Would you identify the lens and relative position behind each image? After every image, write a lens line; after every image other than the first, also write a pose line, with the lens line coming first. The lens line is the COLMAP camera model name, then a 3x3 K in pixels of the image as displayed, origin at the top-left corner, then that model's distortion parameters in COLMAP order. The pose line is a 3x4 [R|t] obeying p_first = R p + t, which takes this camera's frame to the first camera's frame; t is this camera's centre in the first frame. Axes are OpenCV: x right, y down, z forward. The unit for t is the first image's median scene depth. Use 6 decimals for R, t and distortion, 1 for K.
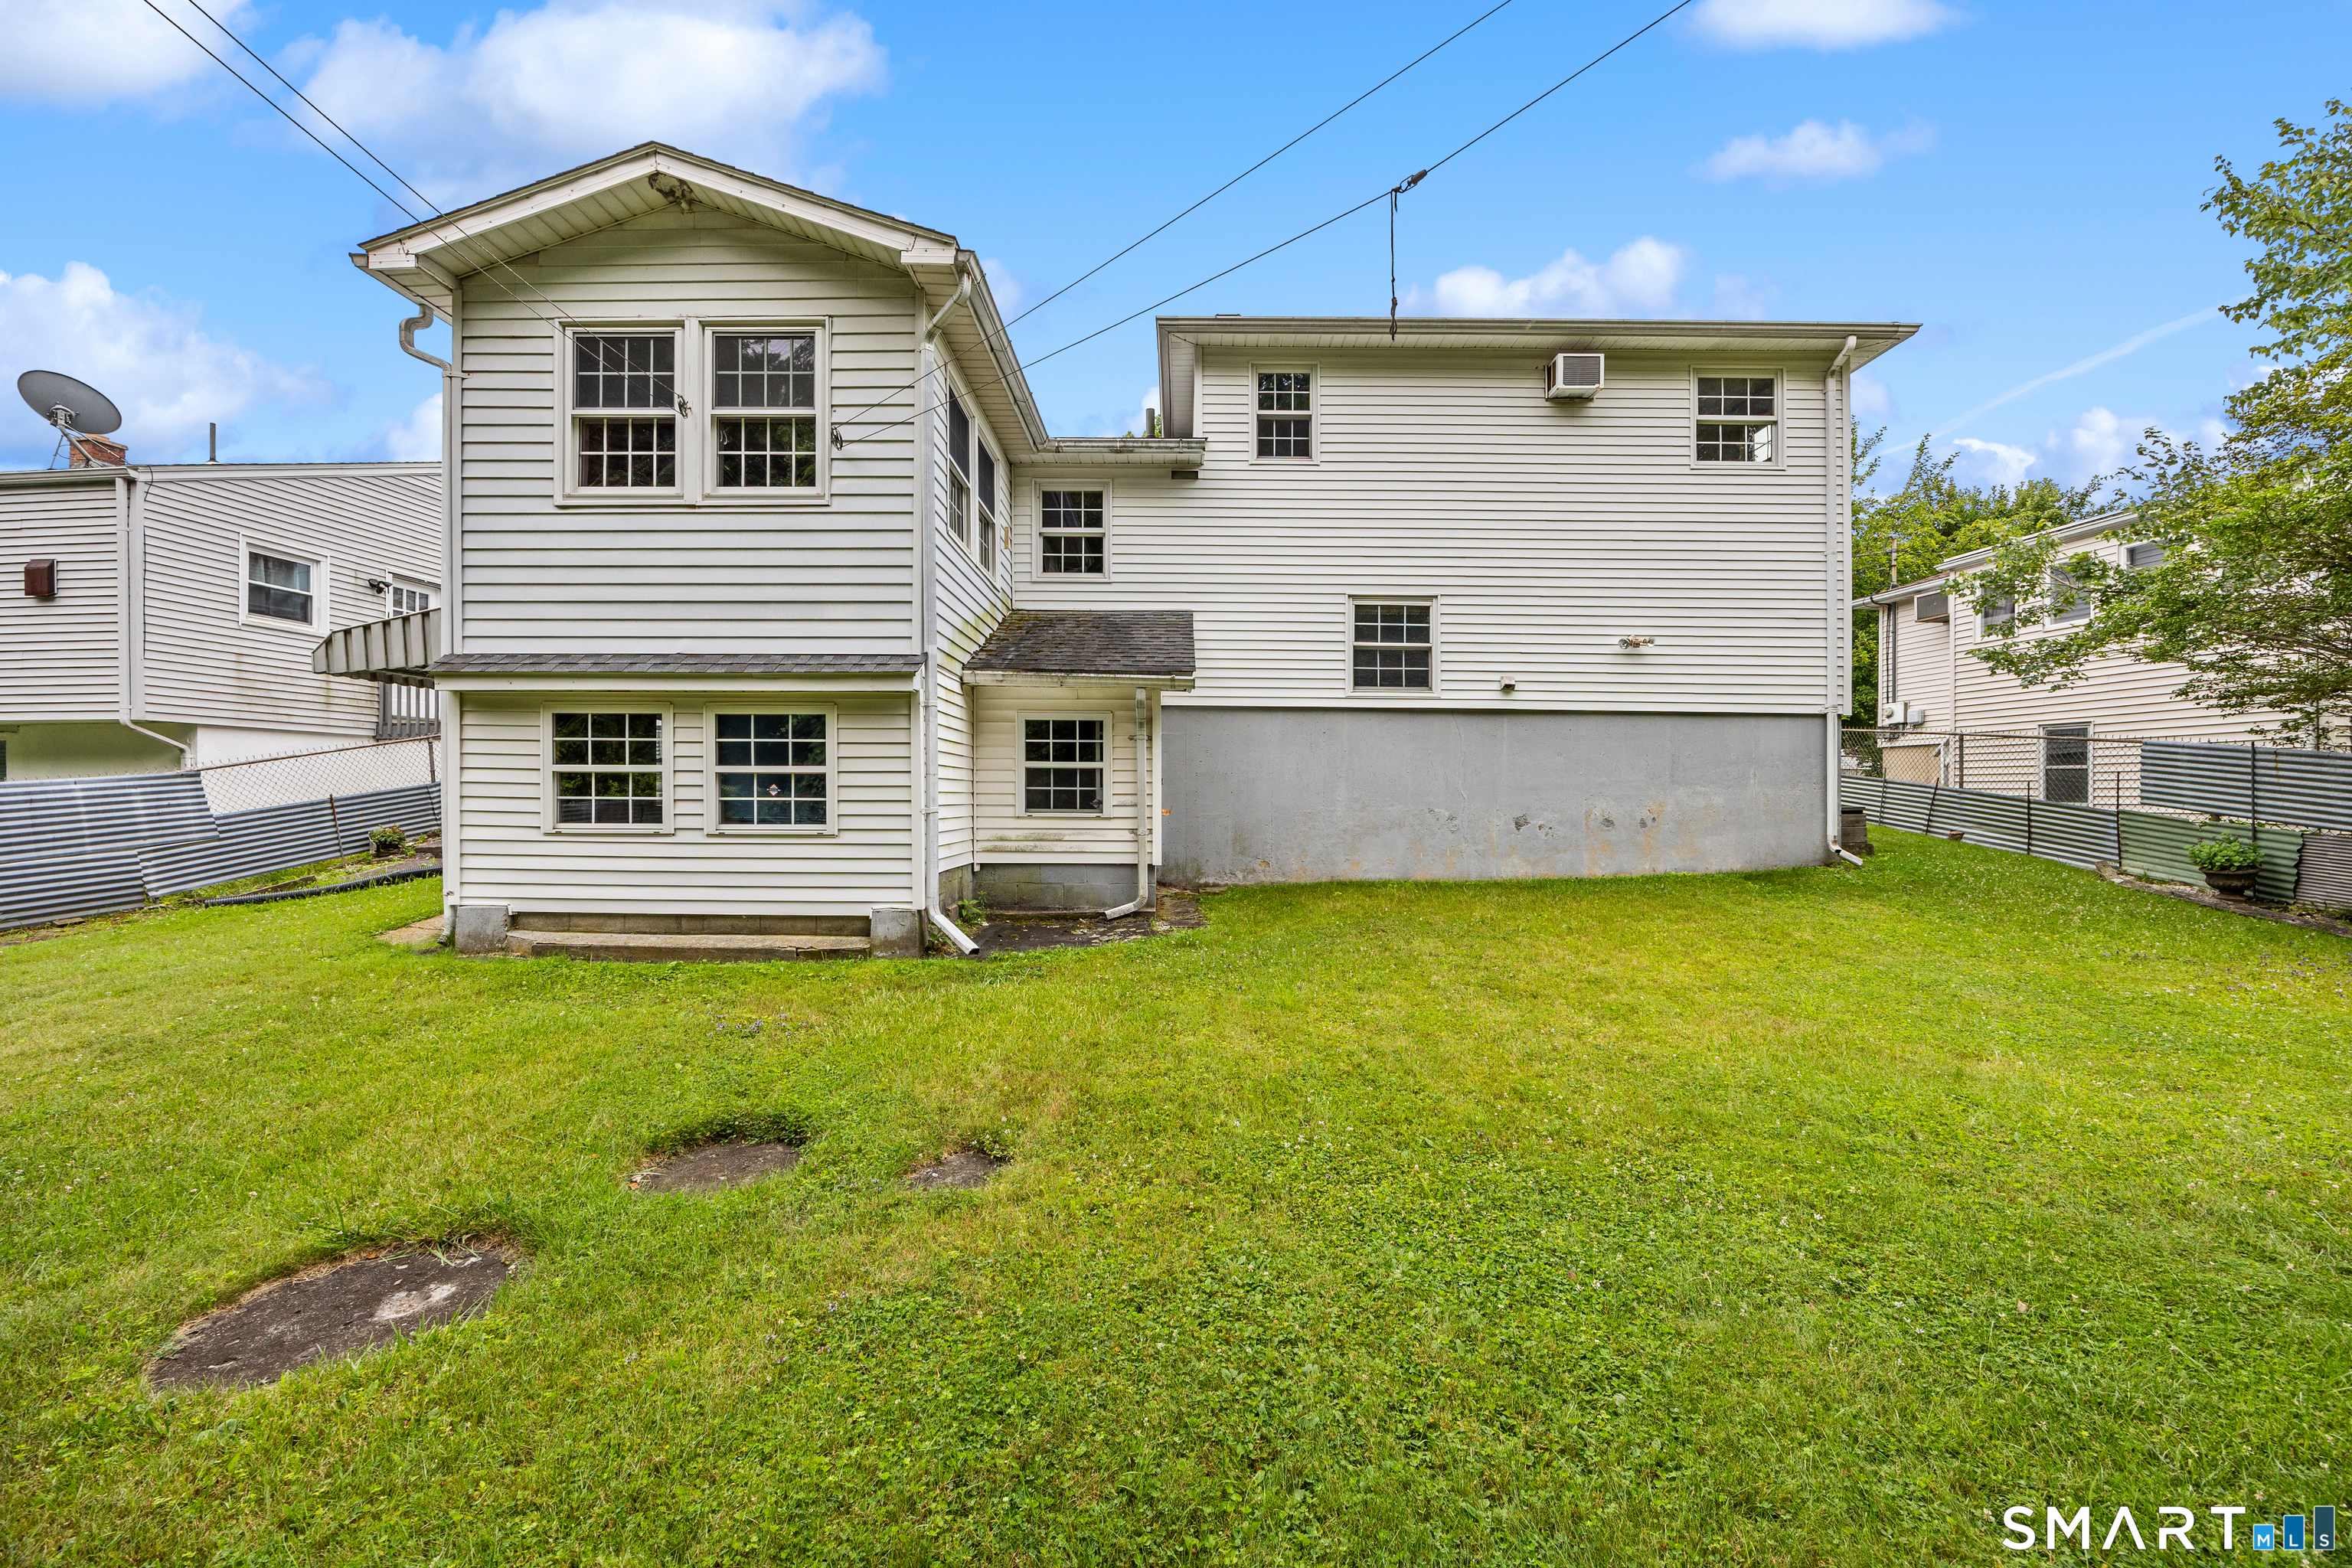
lens RADIAL K [[900.0, 0, 1176.0], [0, 900.0, 784.0], [0, 0, 1]] dist [-0.006684, 0.000367]
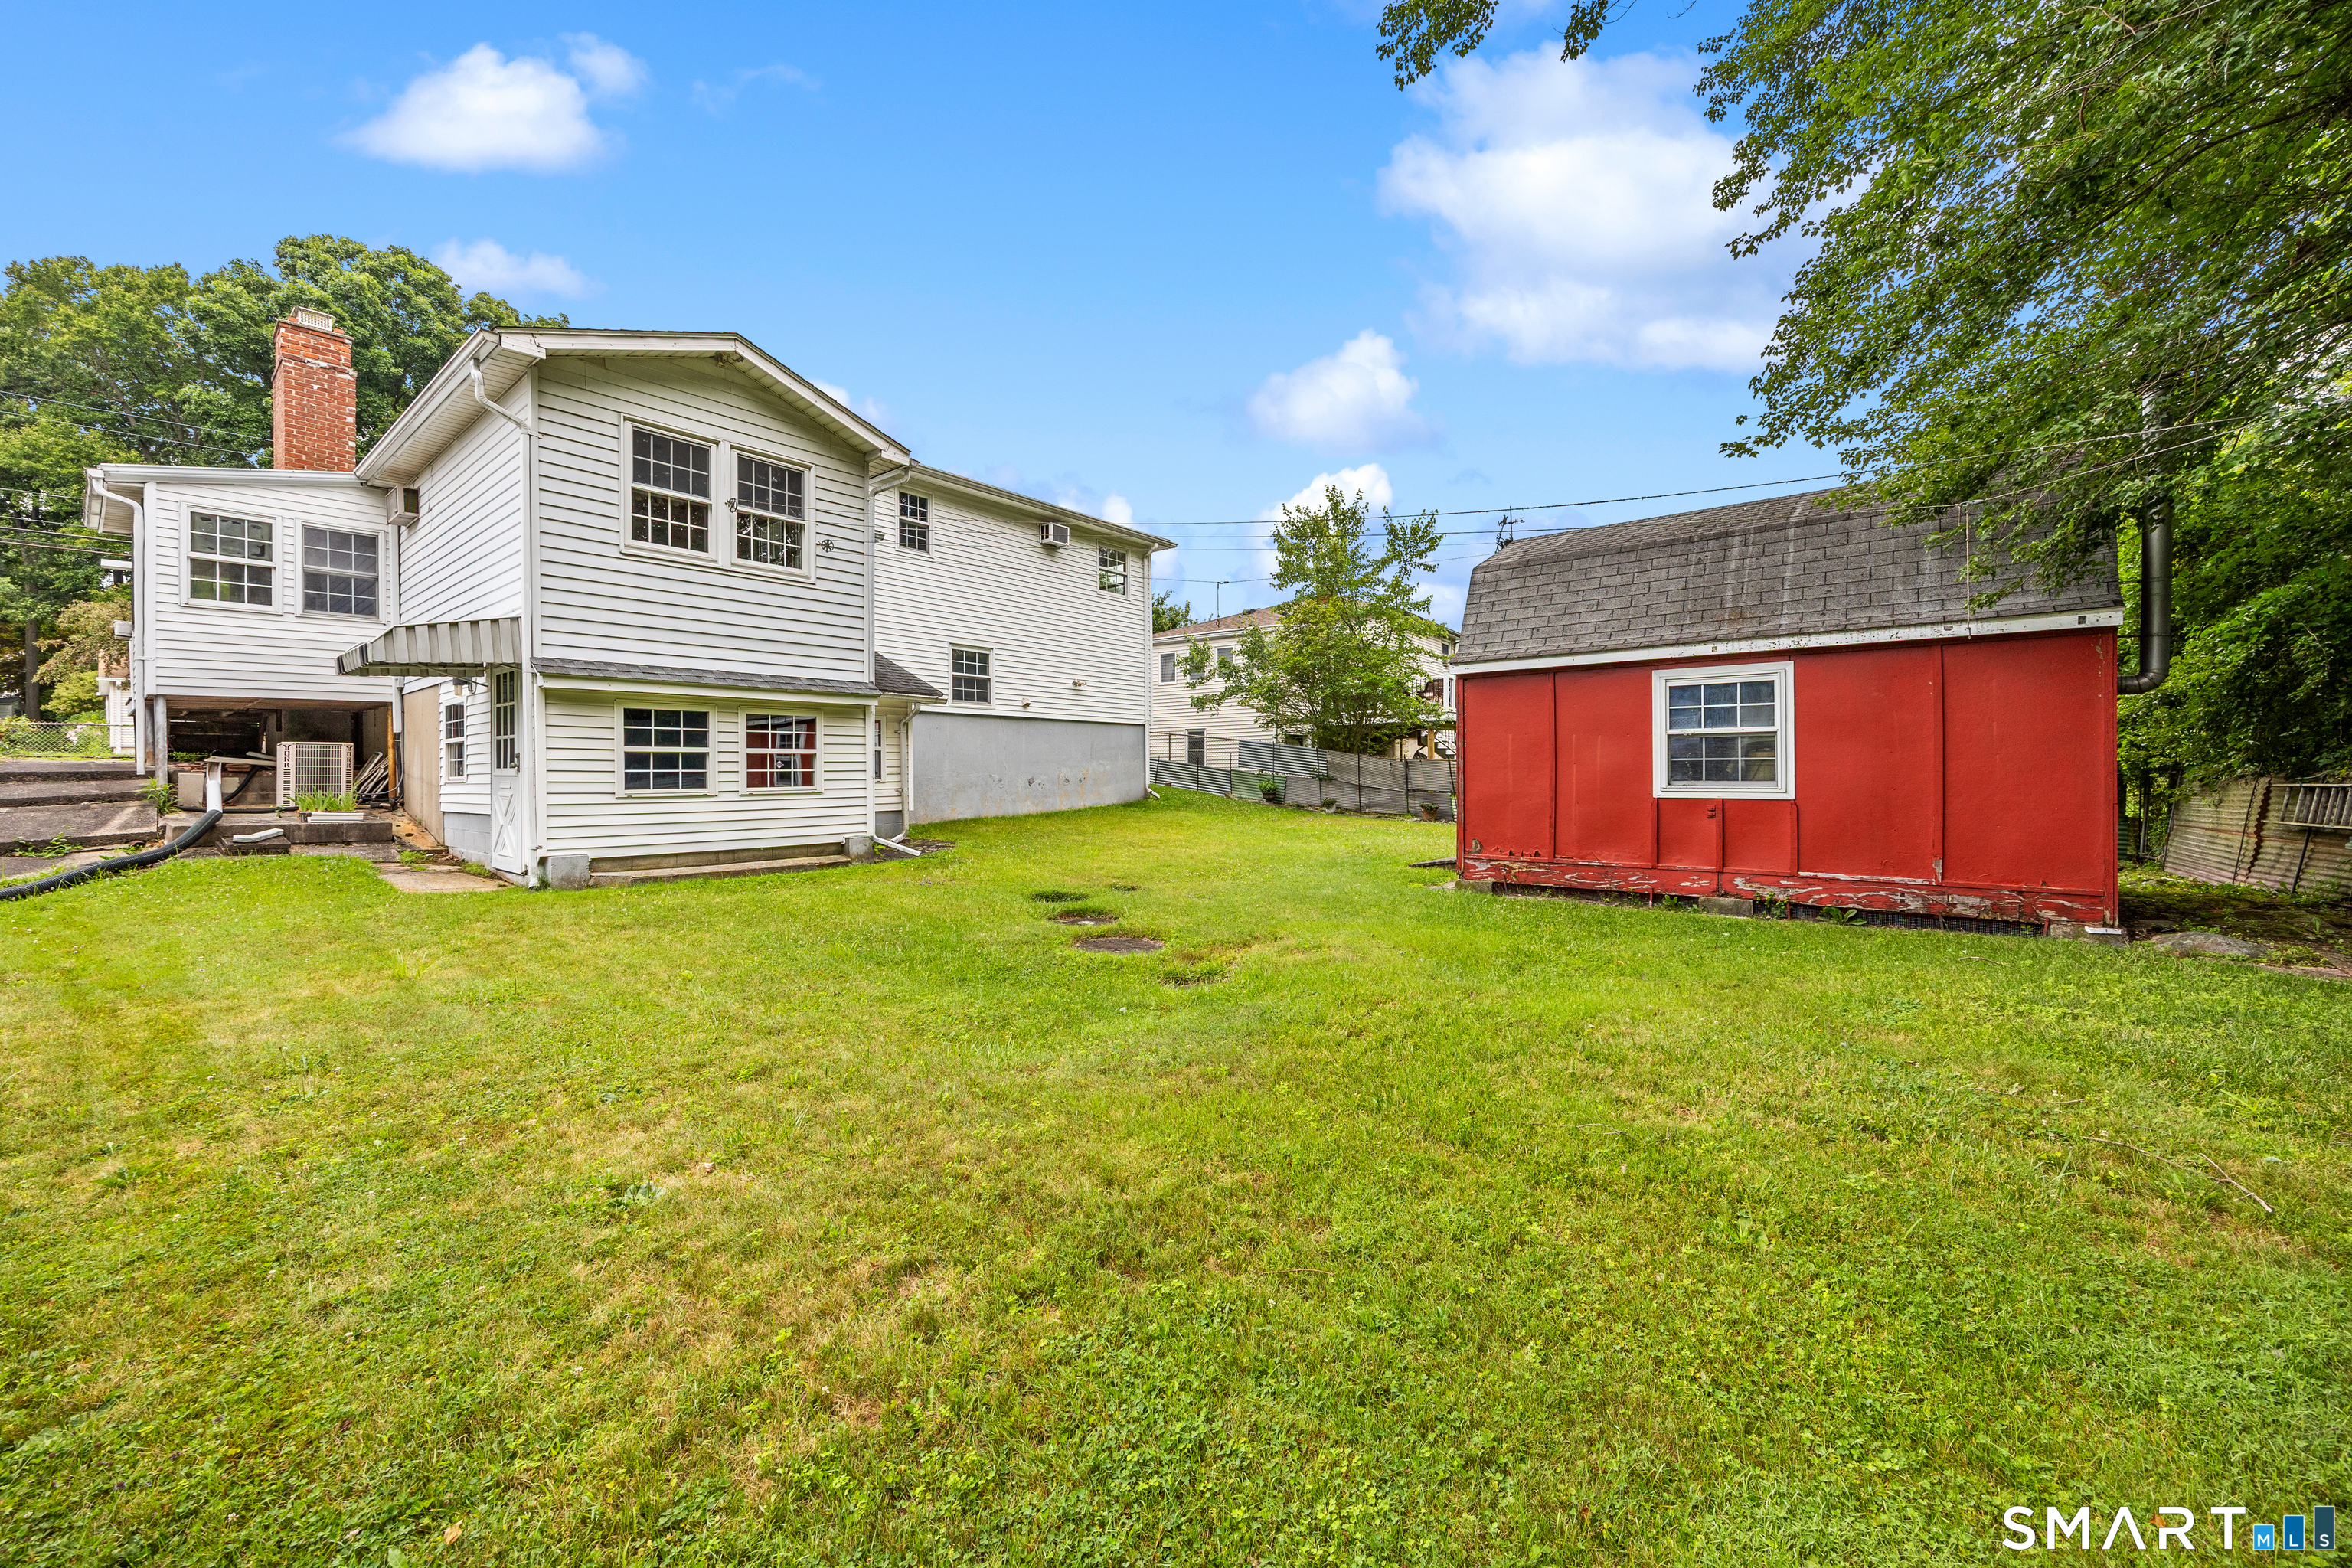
lens RADIAL K [[911.0, 0, 1167.3], [0, 911.0, 757.7], [0, 0, 1]] dist [-0.000528, 0.000117]
pose [[0.628660, -0.000520, 0.777680, -1.230553], [0.003610, 0.999991, -0.002250, 0.001189], [-0.777672, 0.004222, 0.628656, -0.484323]]
